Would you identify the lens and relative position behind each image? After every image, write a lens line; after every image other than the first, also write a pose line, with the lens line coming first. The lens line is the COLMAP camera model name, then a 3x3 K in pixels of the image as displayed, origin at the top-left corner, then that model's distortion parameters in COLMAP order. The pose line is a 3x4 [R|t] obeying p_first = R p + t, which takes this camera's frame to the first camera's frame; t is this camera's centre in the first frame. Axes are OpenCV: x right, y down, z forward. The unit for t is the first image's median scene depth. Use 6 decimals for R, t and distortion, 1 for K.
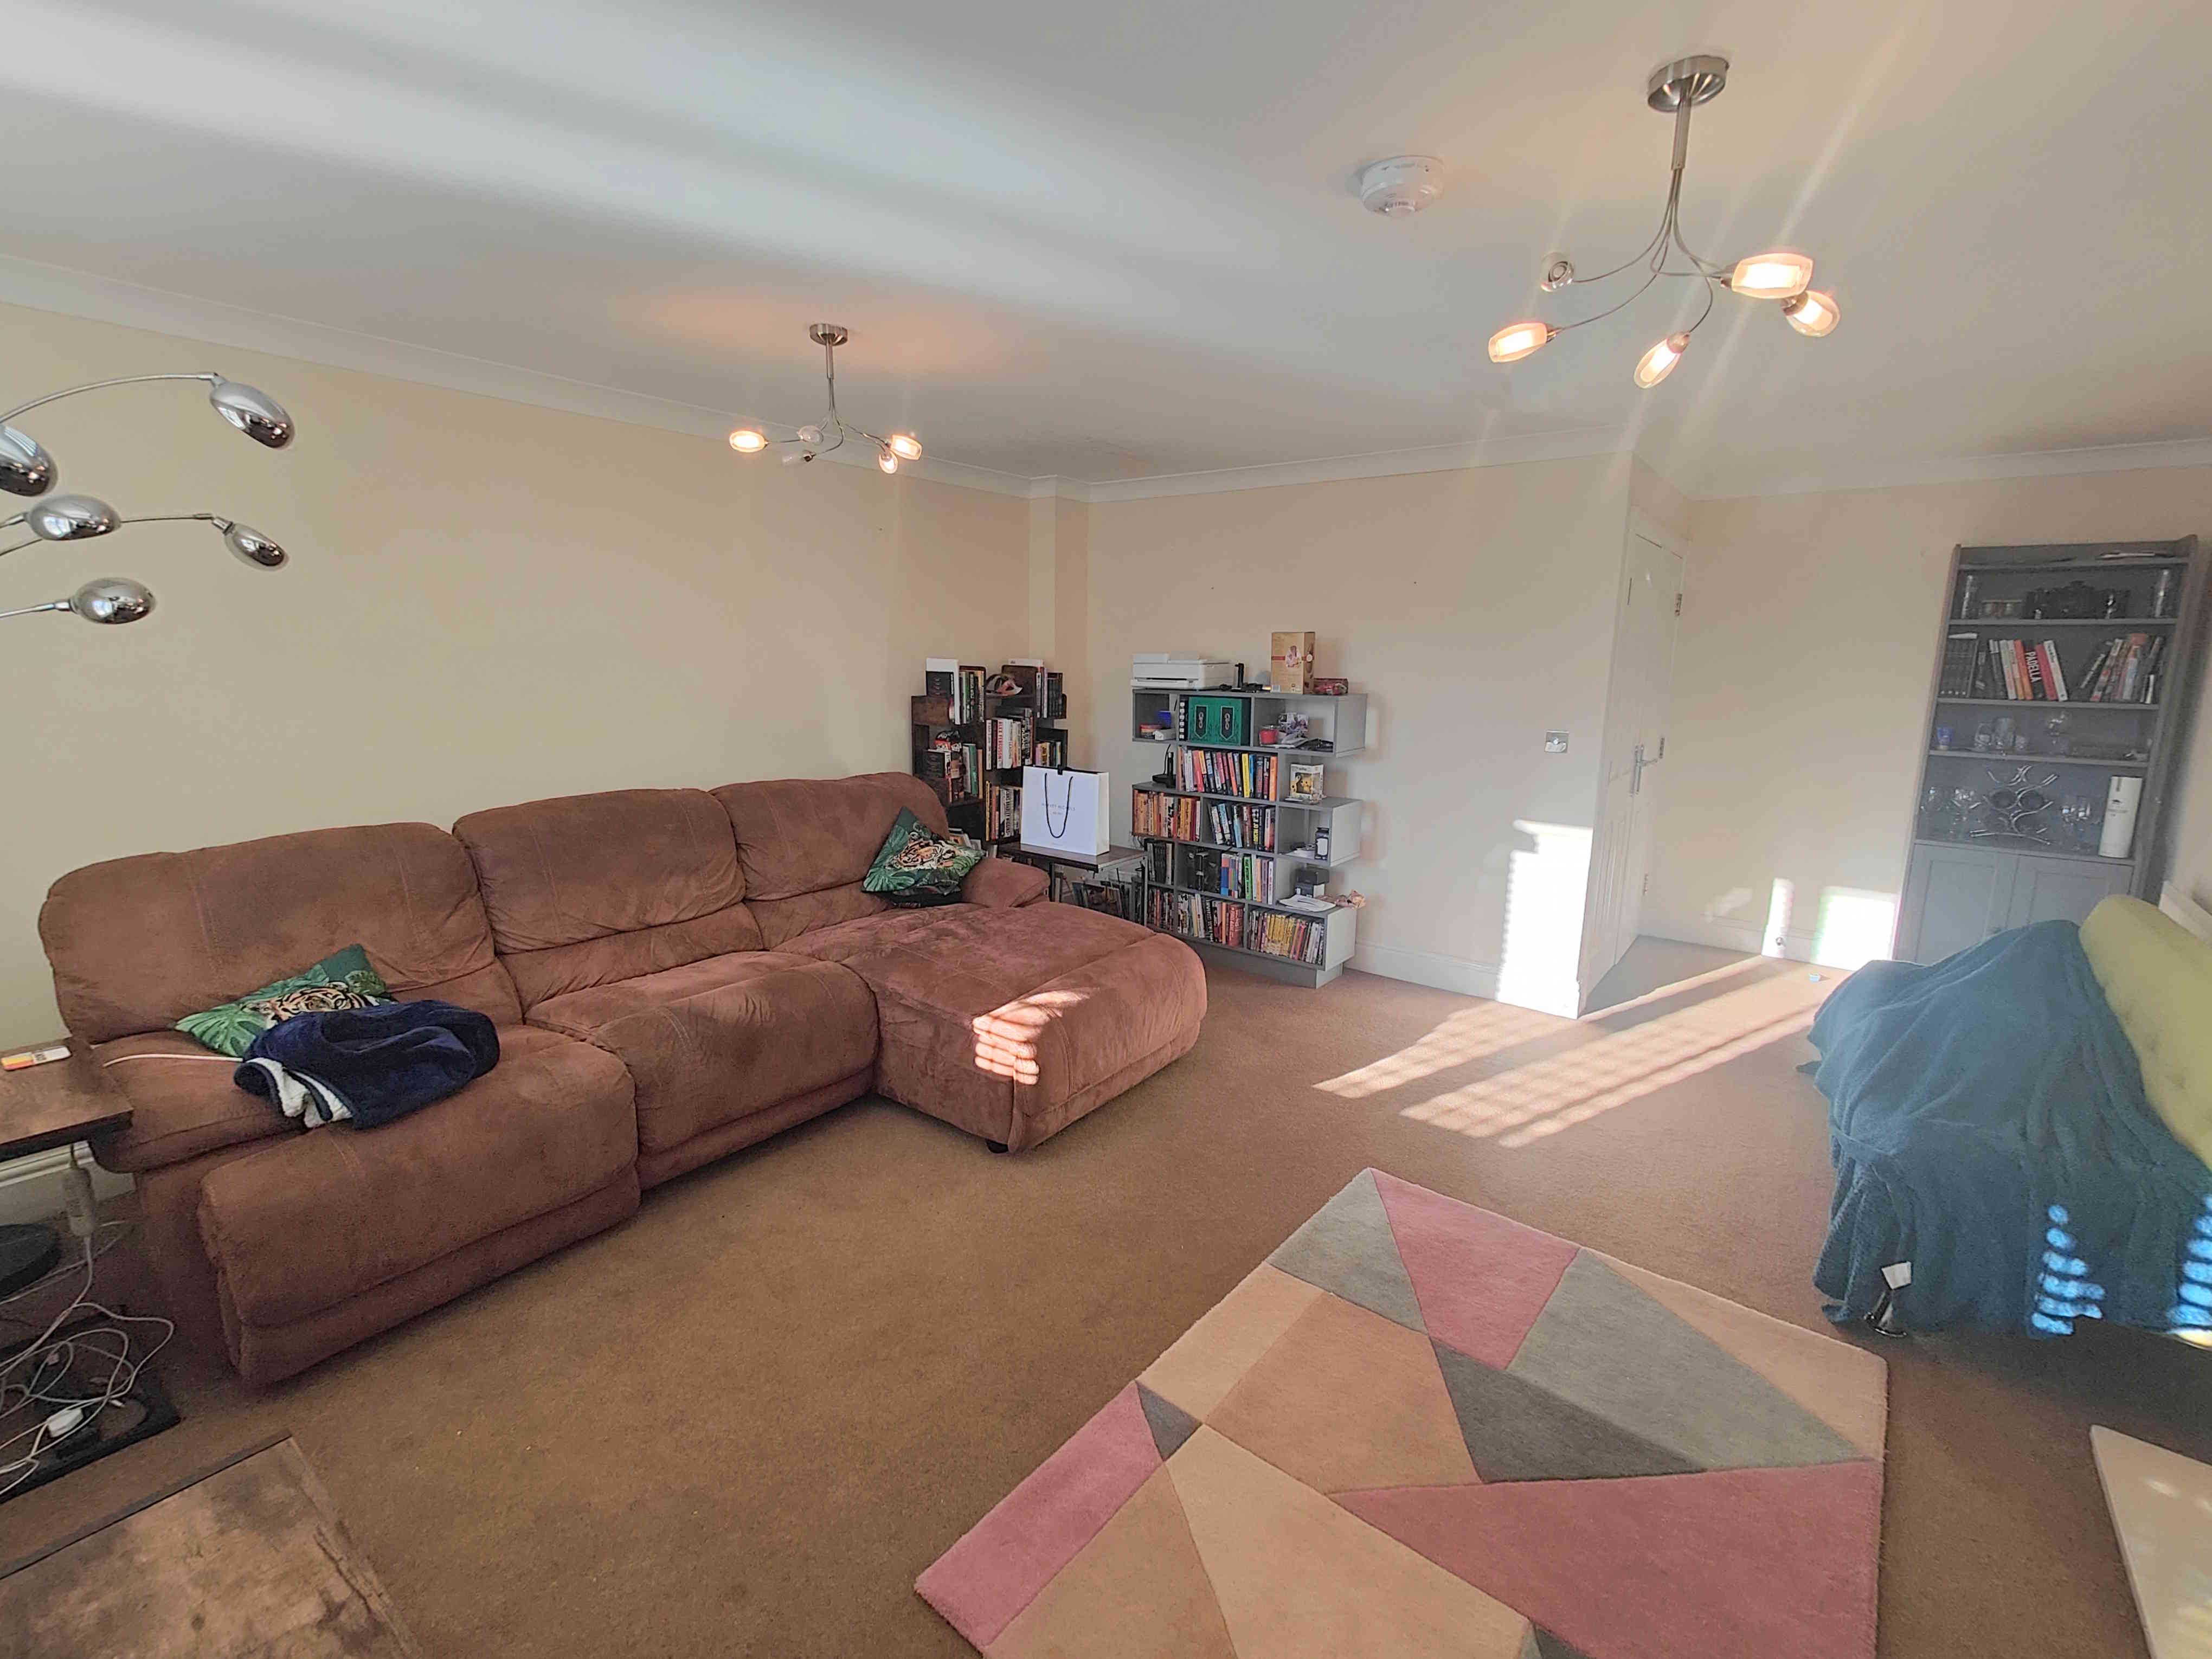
lens RADIAL K [[960.3, 0, 1106.0], [0, 960.3, 829.5], [0, 0, 1]] dist [-0.000490, -0.000038]
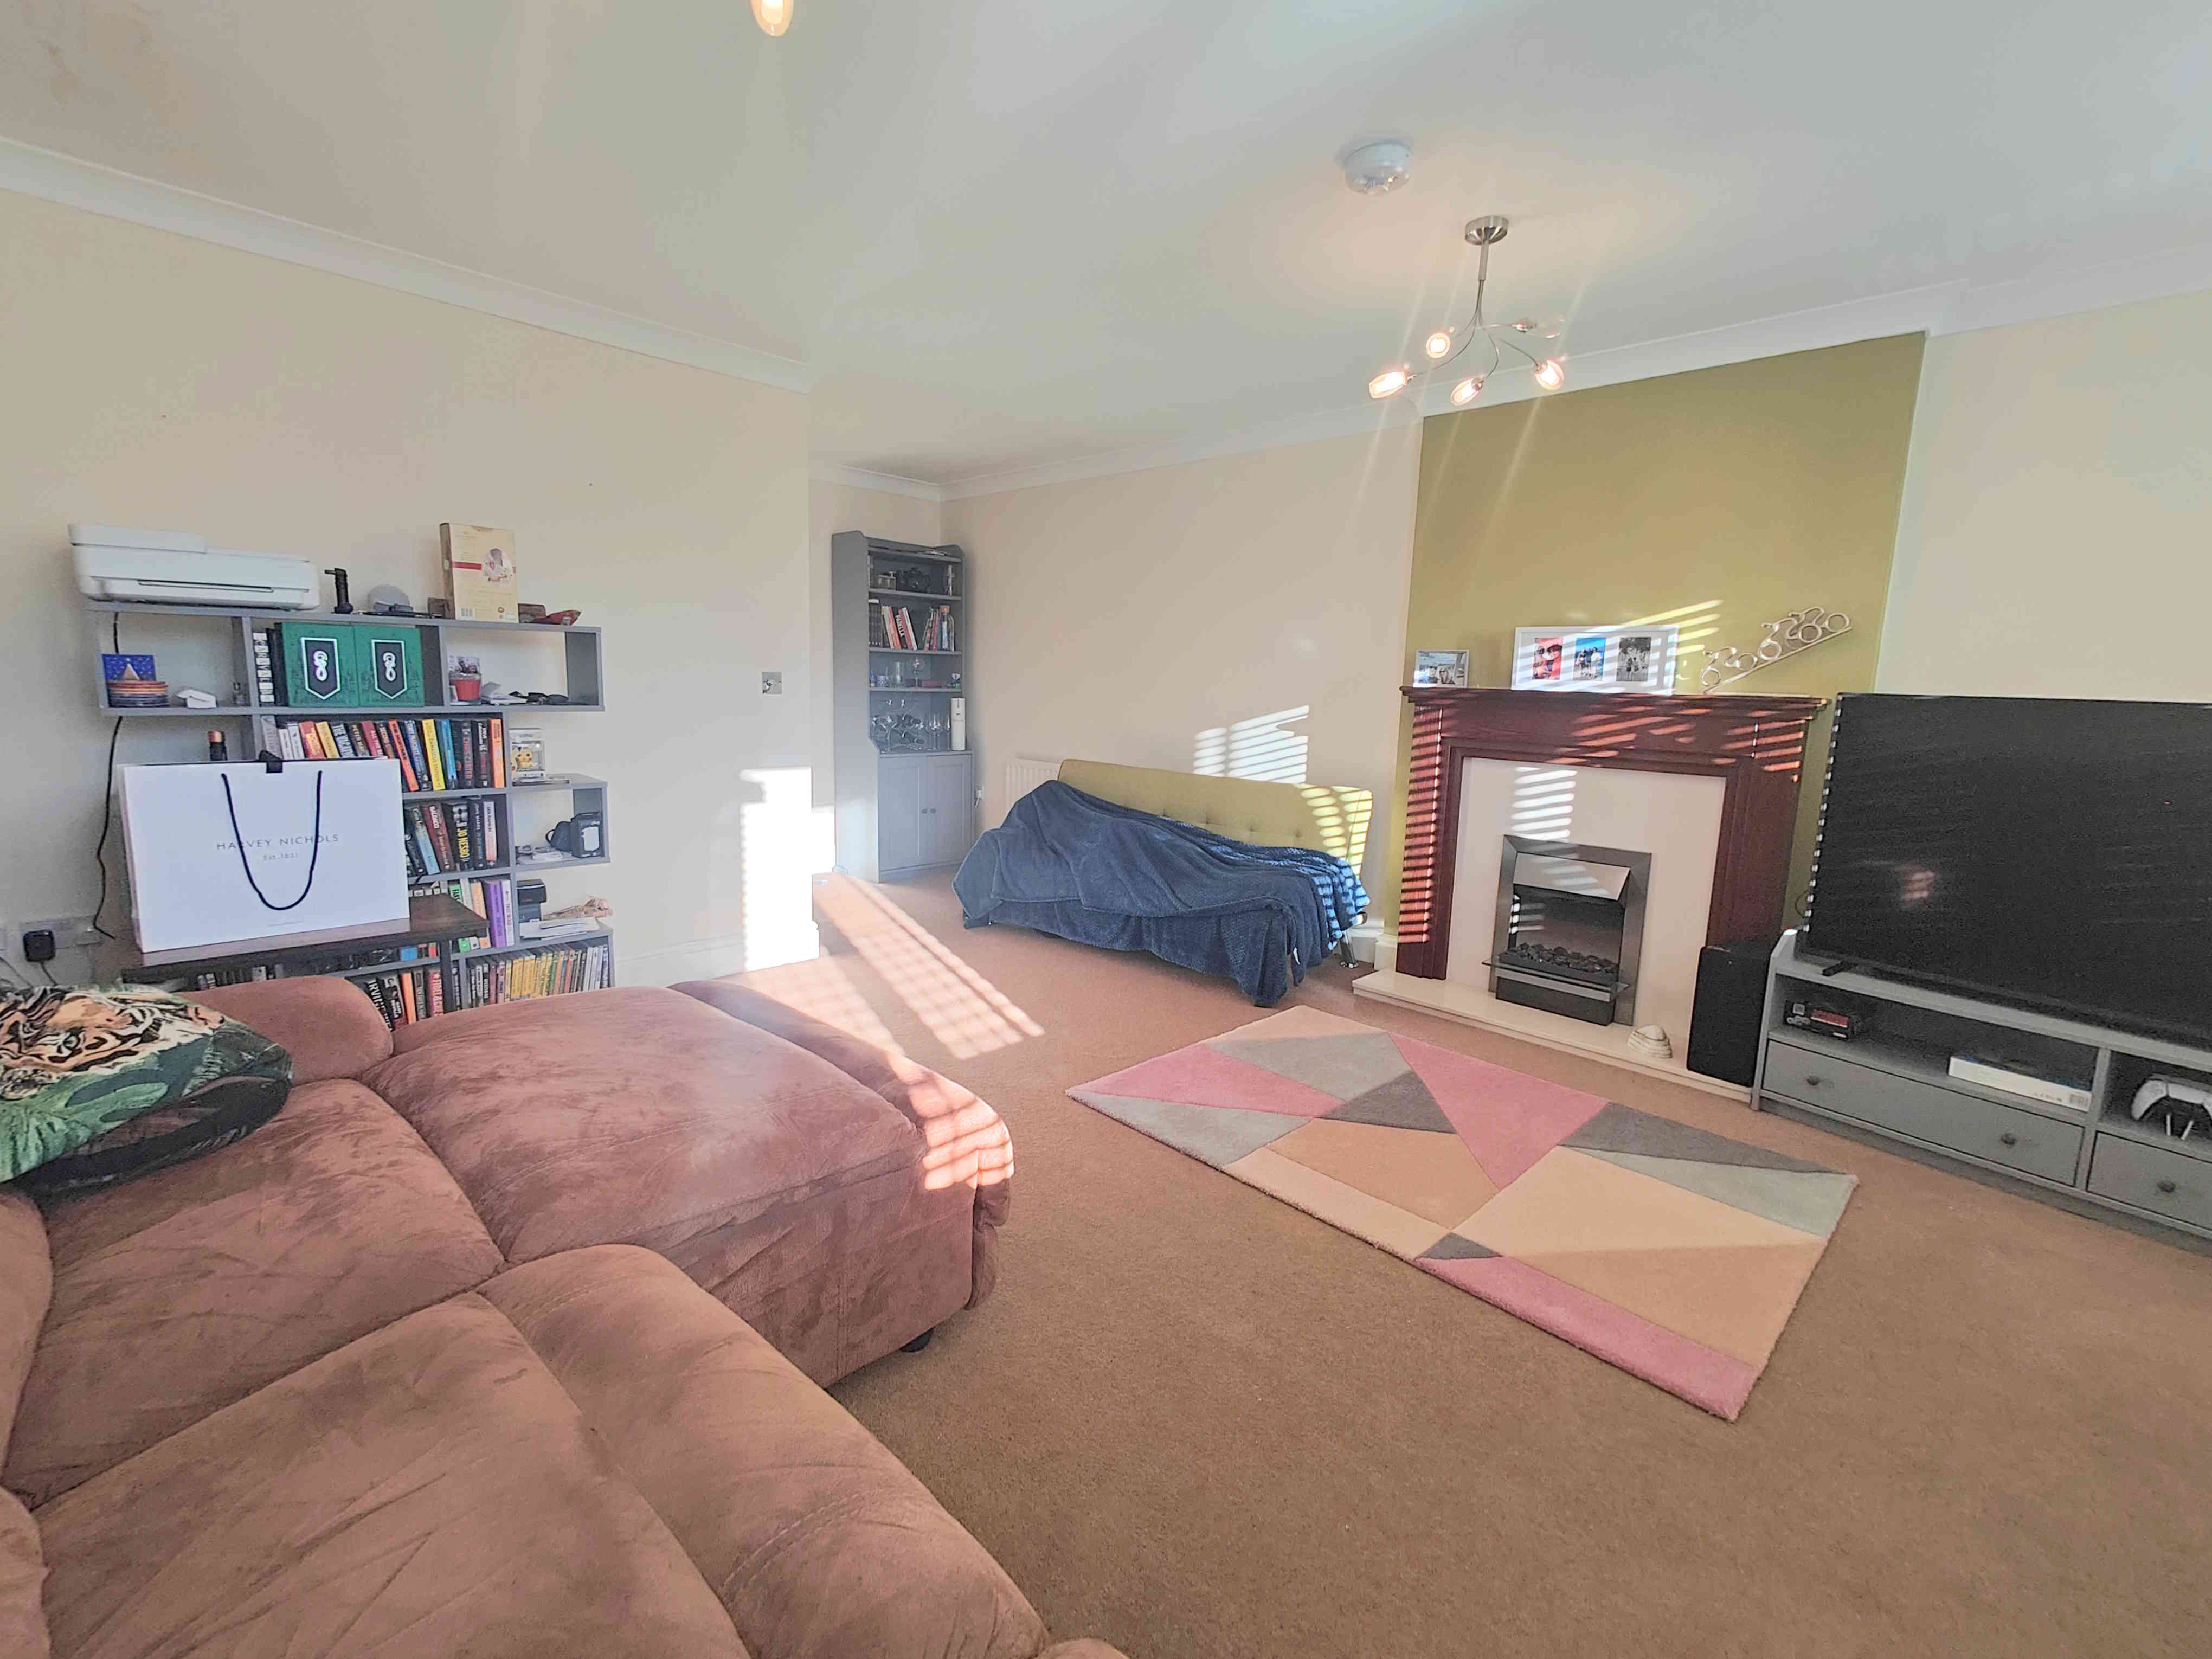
lens RADIAL K [[977.1, 0, 1103.0], [0, 977.1, 817.0], [0, 0, 1]] dist [0.000157, 0.007635]
pose [[0.122077, -0.150974, 0.980971, -0.457339], [0.158984, 0.978576, 0.130821, -0.033930], [-0.979705, 0.139988, 0.143464, 0.536303]]
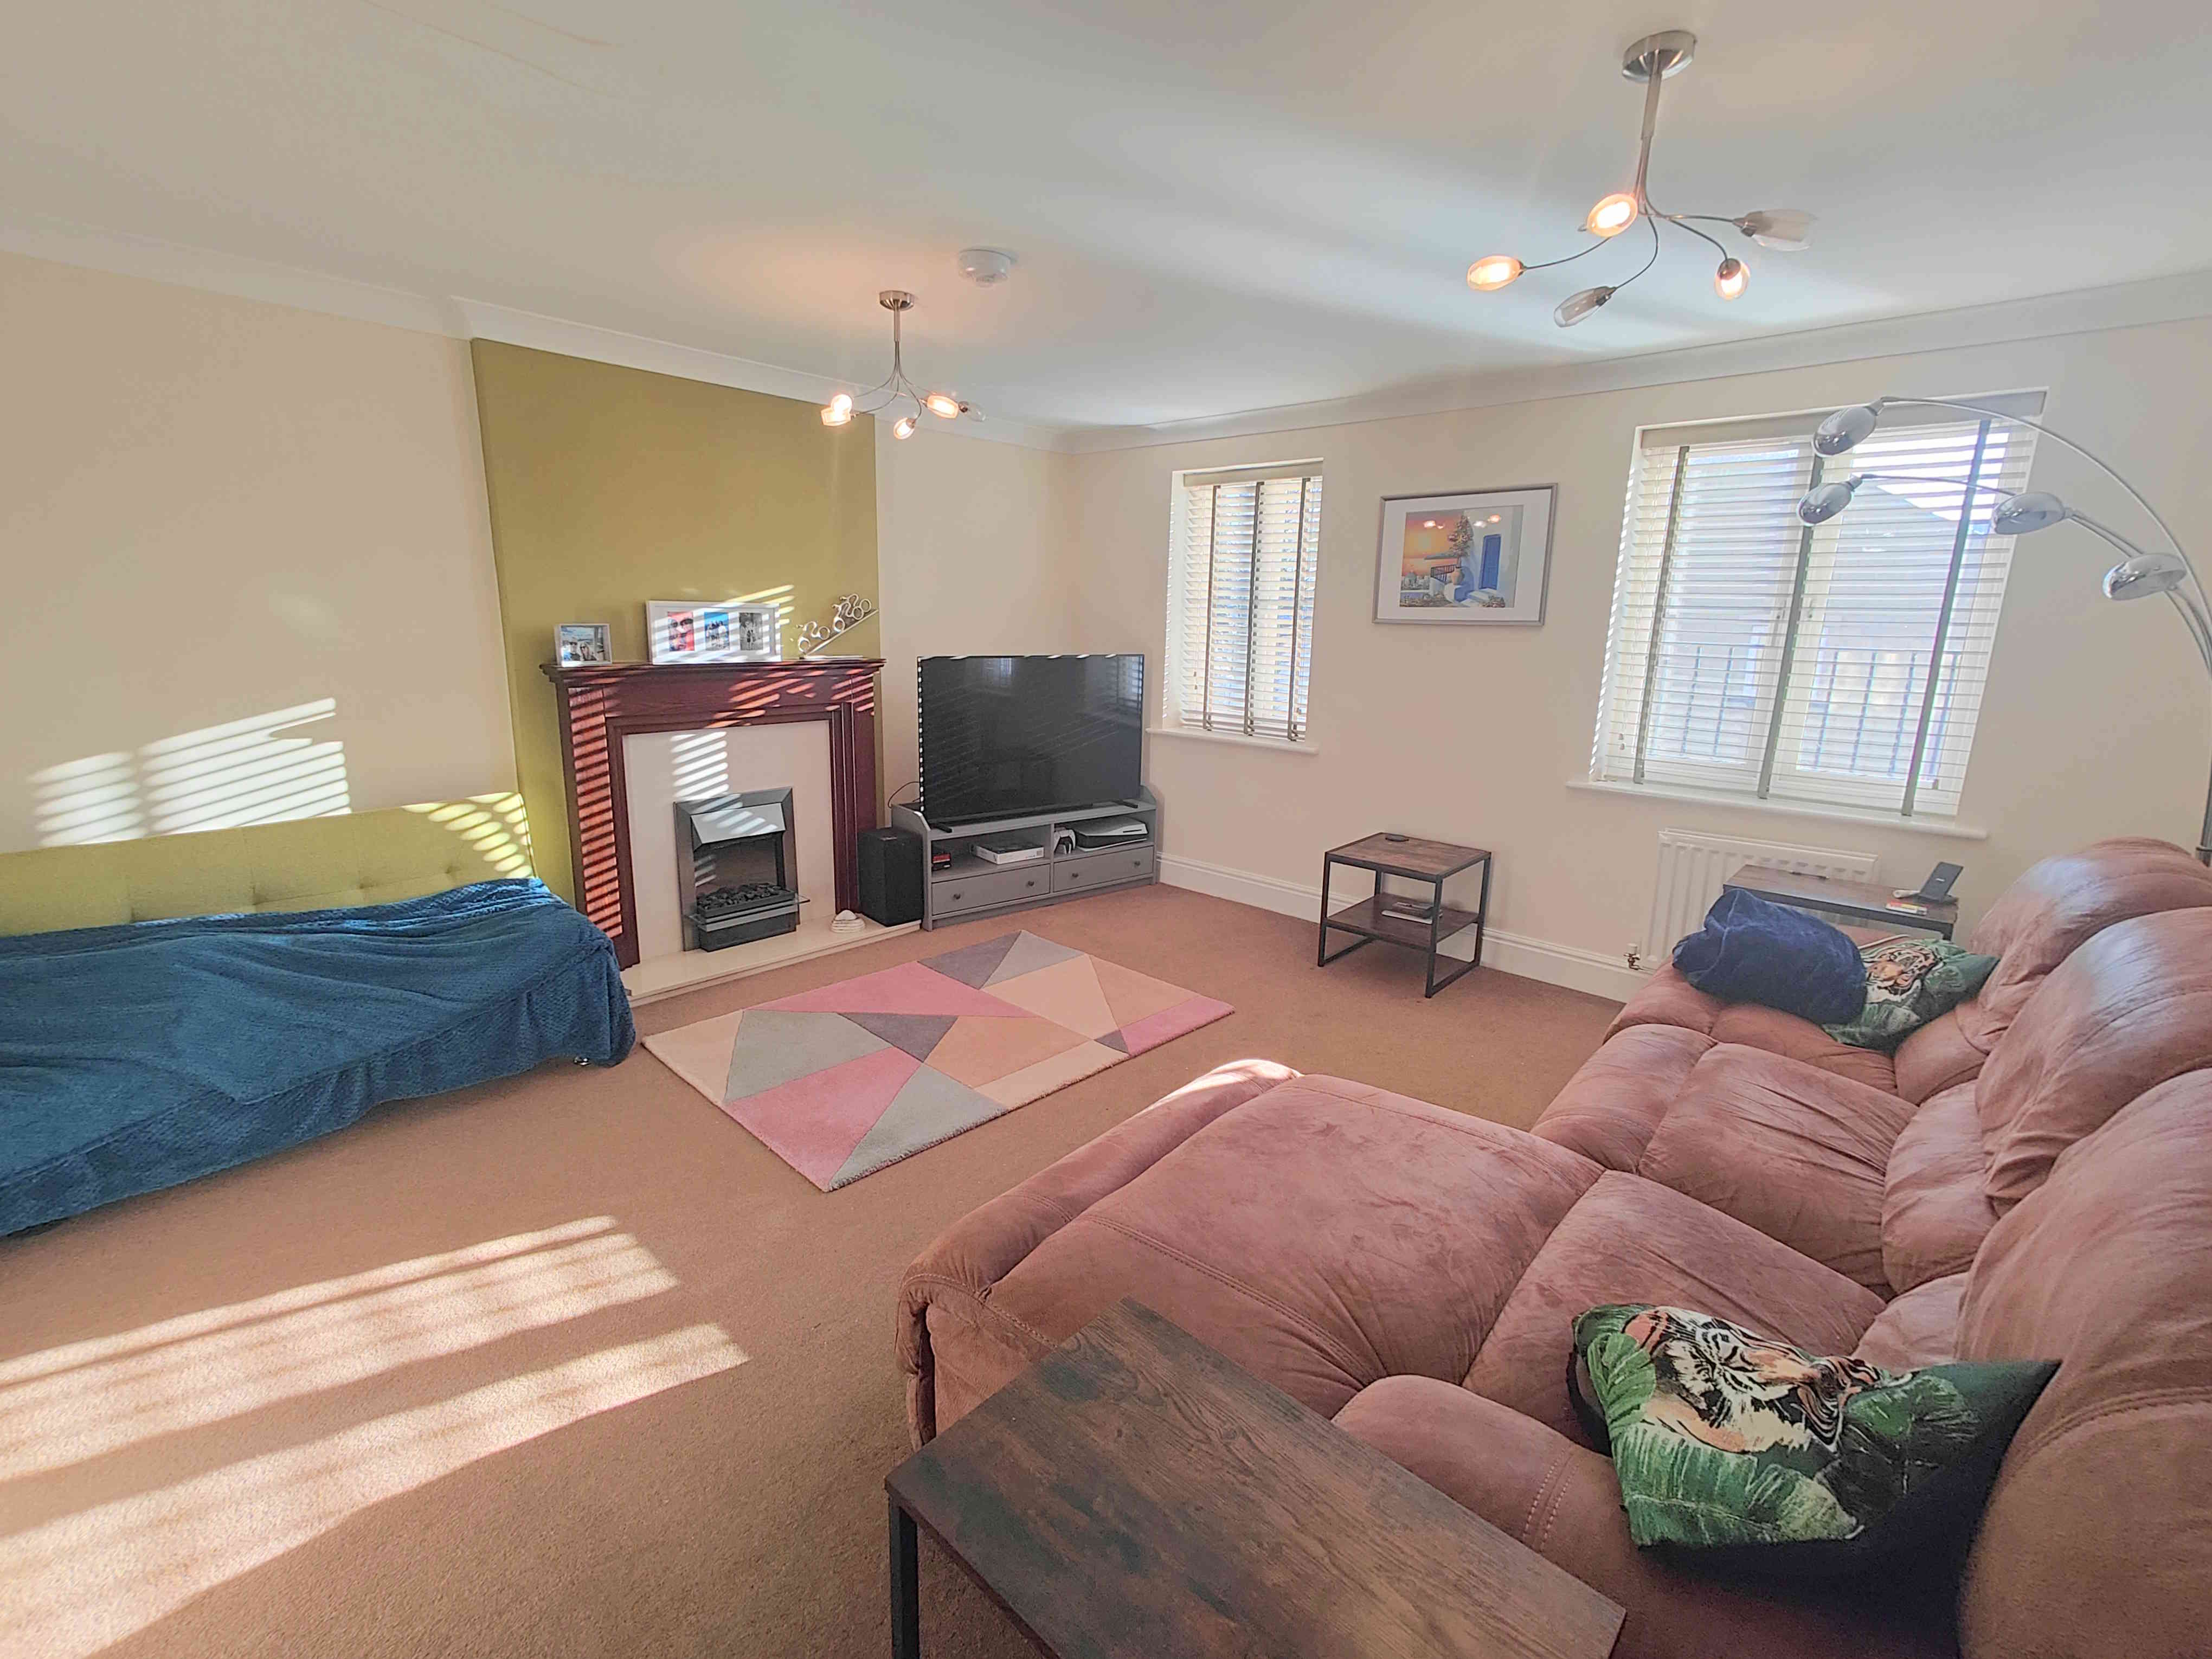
lens RADIAL K [[977.1, 0, 1103.0], [0, 977.1, 817.0], [0, 0, 1]] dist [0.000157, 0.007635]
pose [[-0.995193, -0.052201, 0.082864, -0.013352], [-0.016116, 0.921860, 0.387187, -0.197950], [-0.096600, 0.383991, -0.918270, 1.132089]]
